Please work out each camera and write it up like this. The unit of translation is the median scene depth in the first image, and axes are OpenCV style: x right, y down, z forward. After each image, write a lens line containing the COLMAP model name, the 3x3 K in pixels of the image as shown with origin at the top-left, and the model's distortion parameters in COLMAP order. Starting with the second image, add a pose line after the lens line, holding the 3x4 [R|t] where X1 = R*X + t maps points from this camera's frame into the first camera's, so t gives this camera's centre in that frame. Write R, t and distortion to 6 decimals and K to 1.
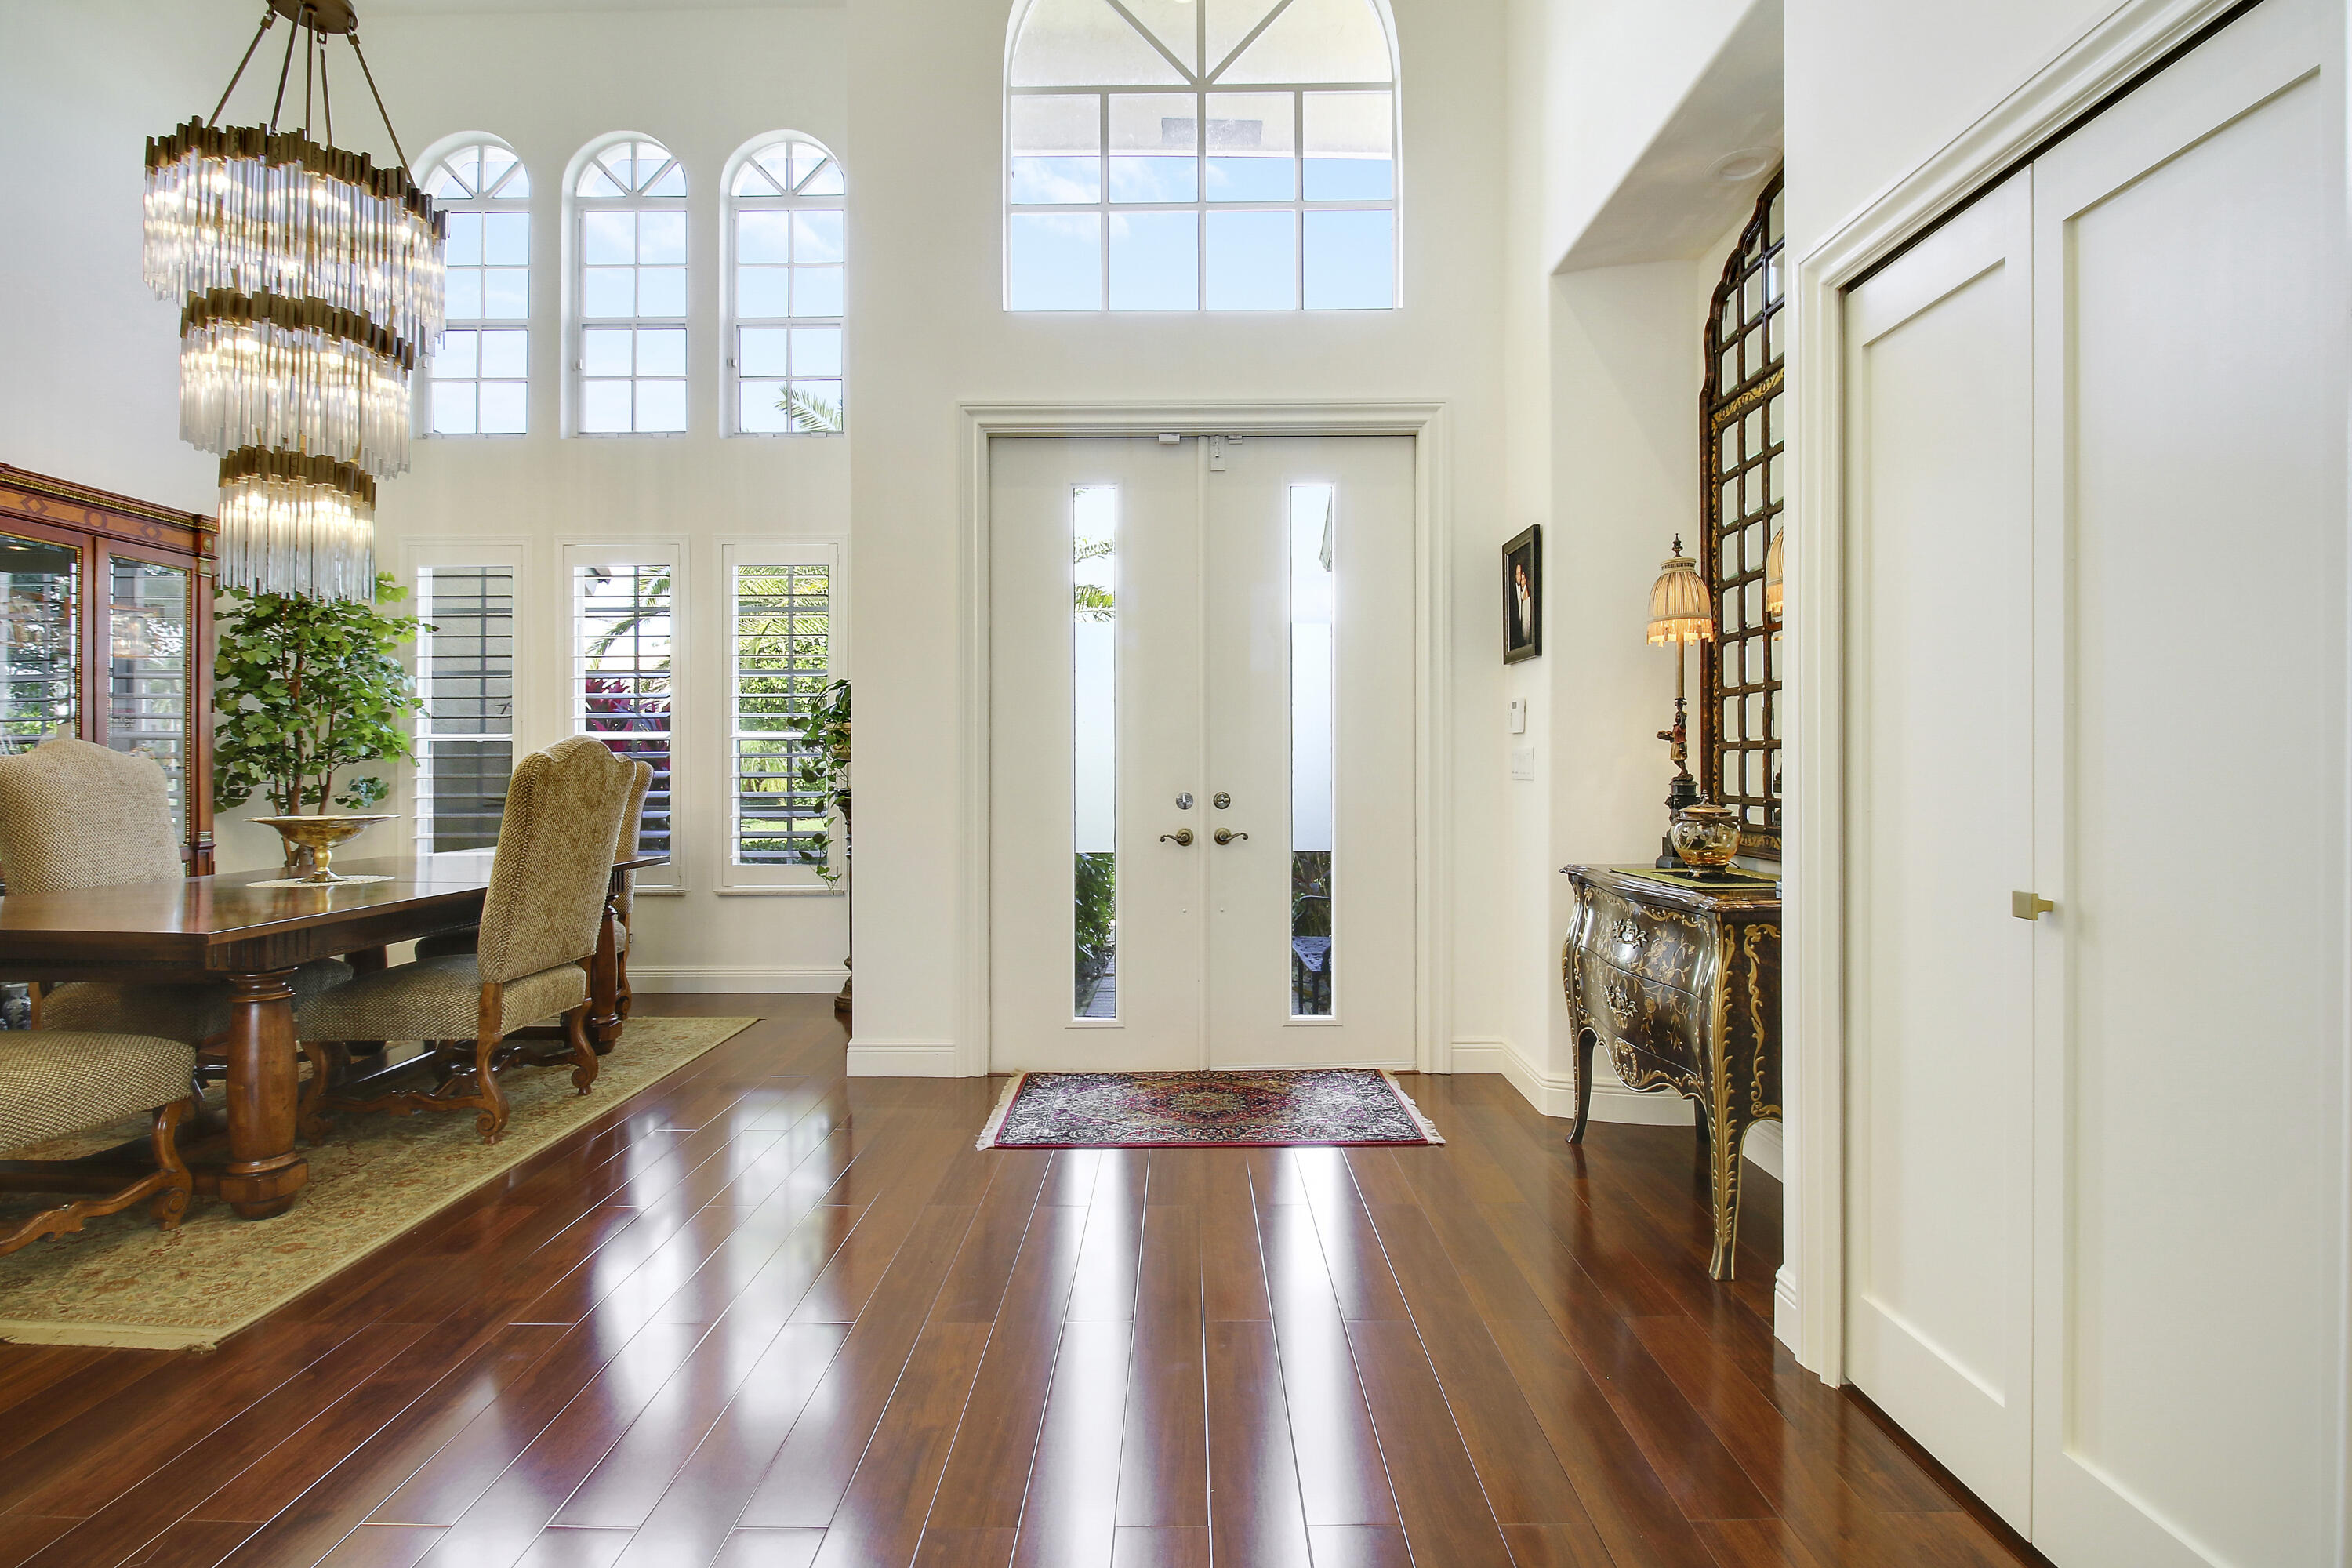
lens RADIAL K [[1093.5, 0, 1169.4], [0, 1093.5, 778.1], [0, 0, 1]] dist [0.001998, -0.012921]
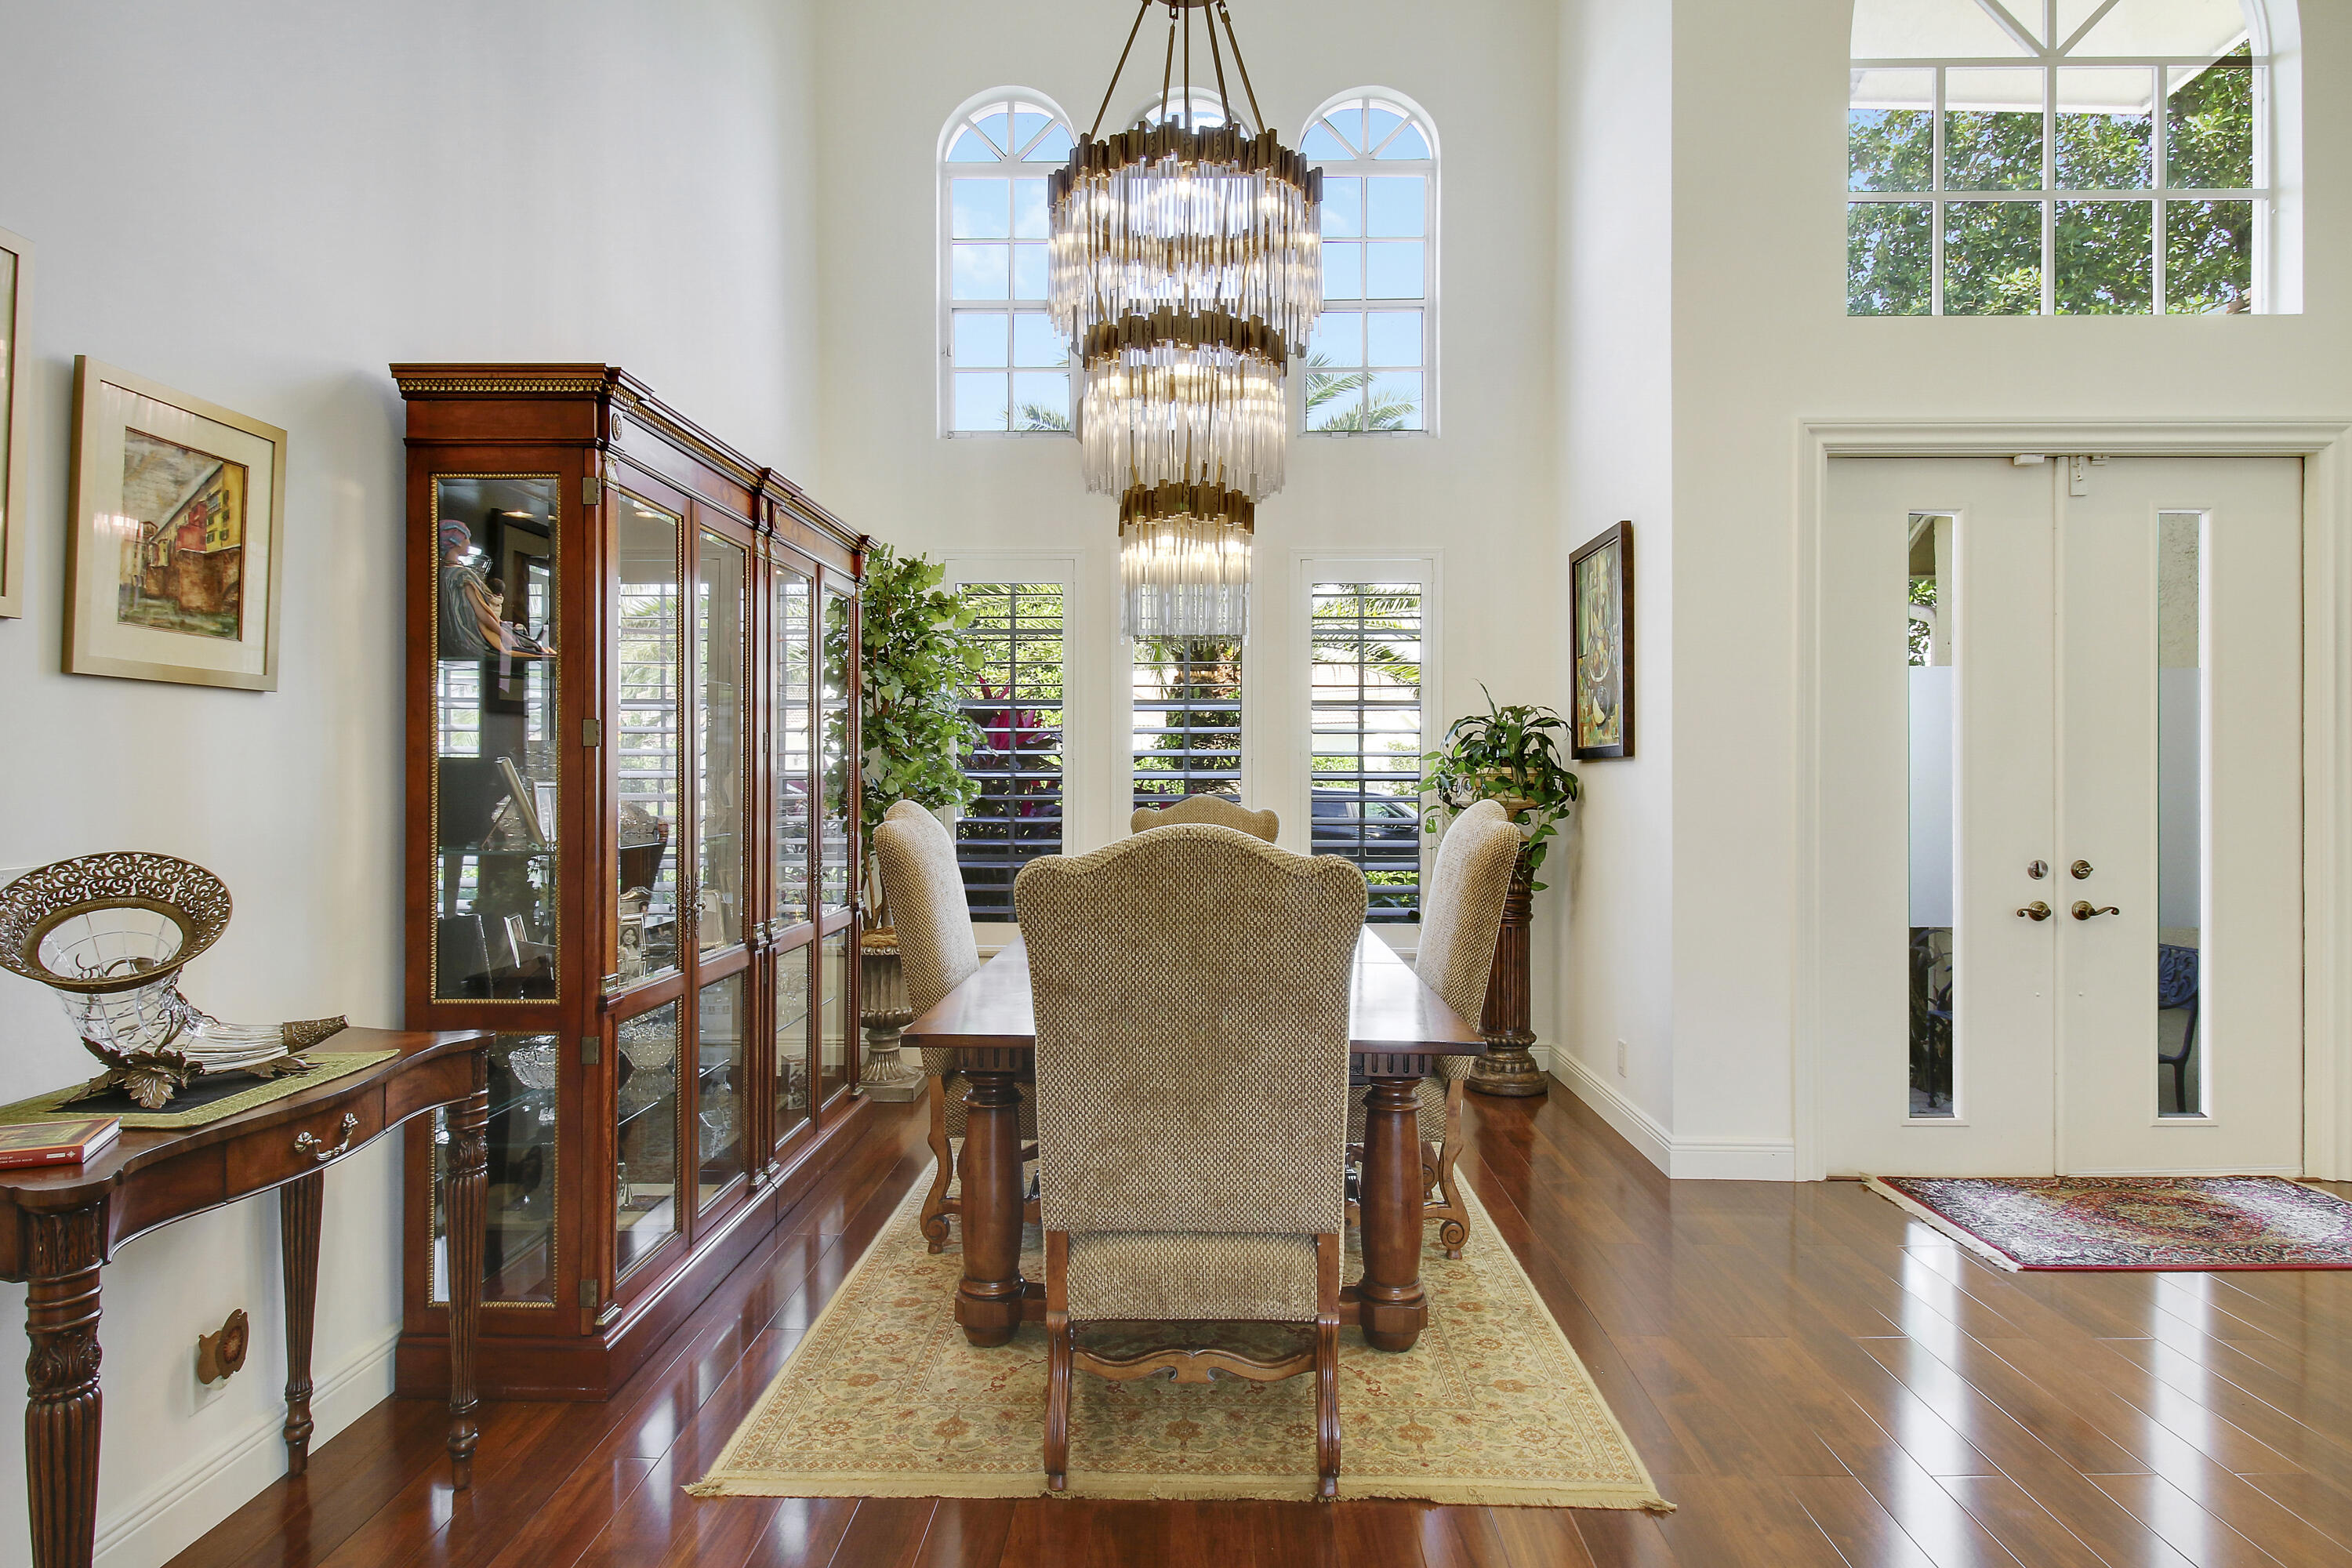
lens RADIAL K [[1238.6, 0, 1193.0], [0, 1238.6, 800.5], [0, 0, 1]] dist [0.000038, -0.004083]
pose [[0.999353, 0.004987, -0.035612, -0.638871], [-0.004790, 0.999973, 0.005596, -0.037669], [0.035639, -0.005422, 0.999350, -0.025124]]
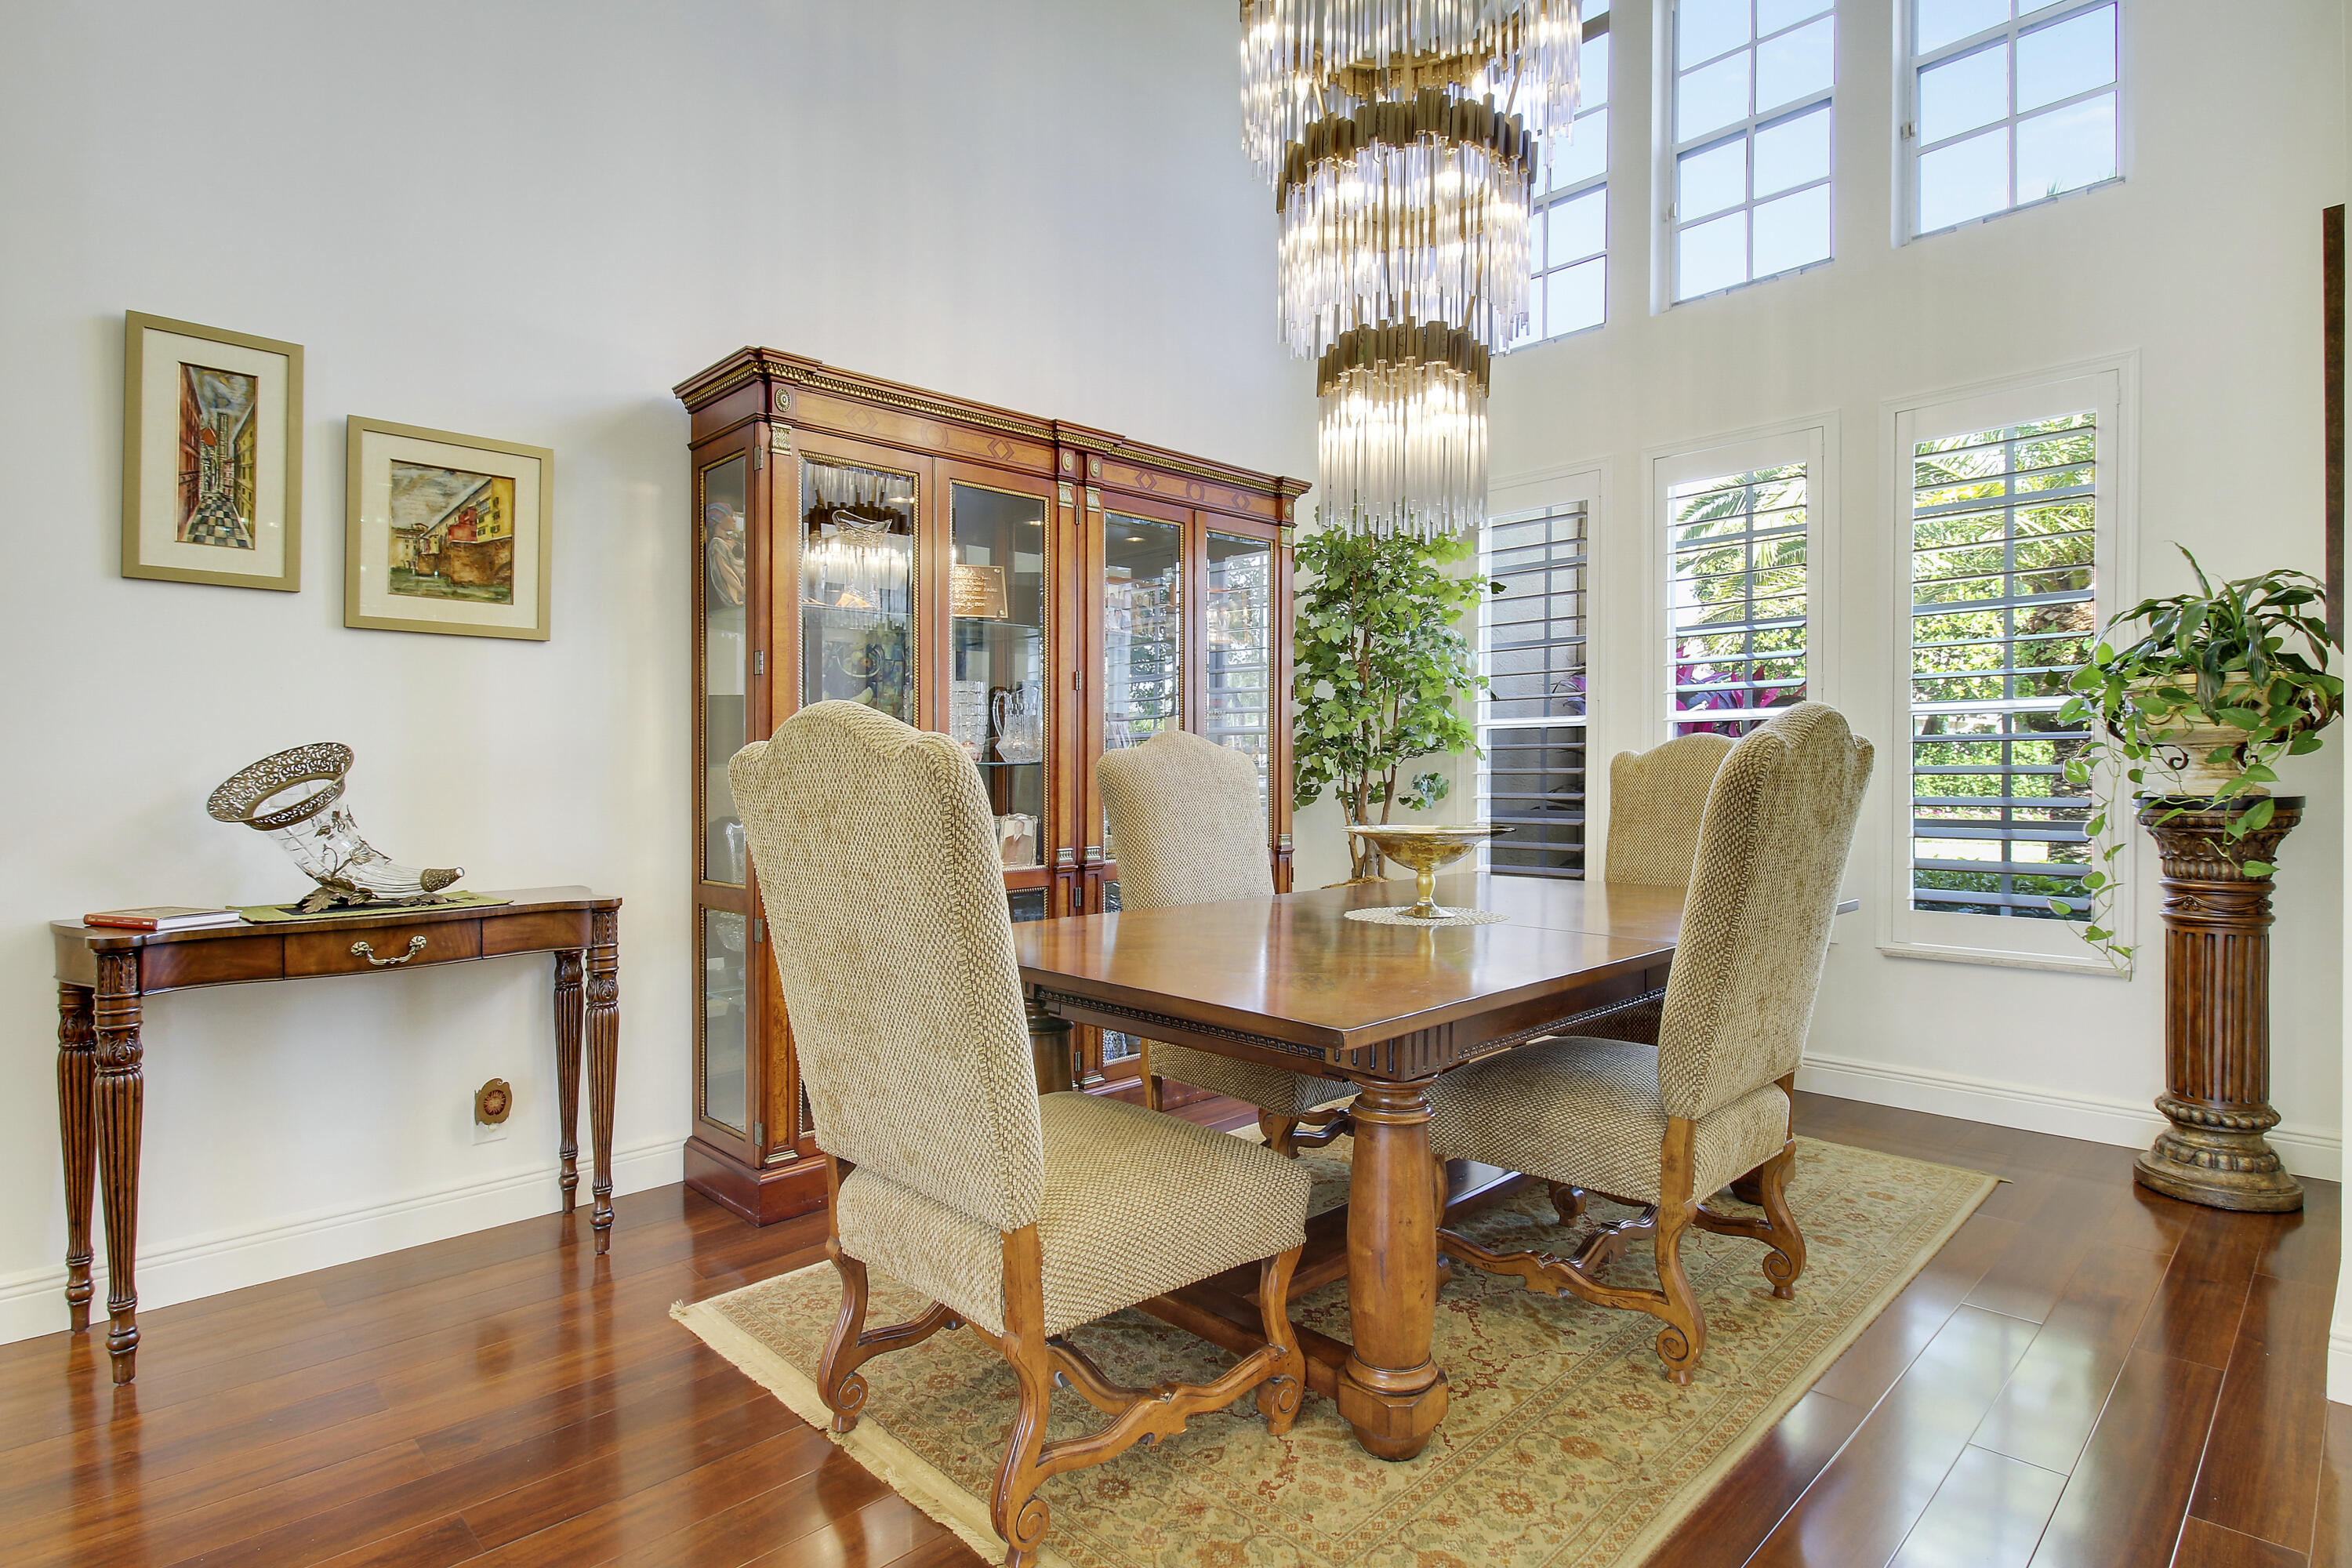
lens RADIAL K [[1173.4, 0, 1177.0], [0, 1173.4, 790.1], [0, 0, 1]] dist [0.005257, -0.009570]
pose [[0.704065, 0.013035, -0.710016, -0.283152], [-0.002660, 0.999873, 0.015719, -0.001493], [0.710131, -0.009178, 0.704010, 0.274571]]
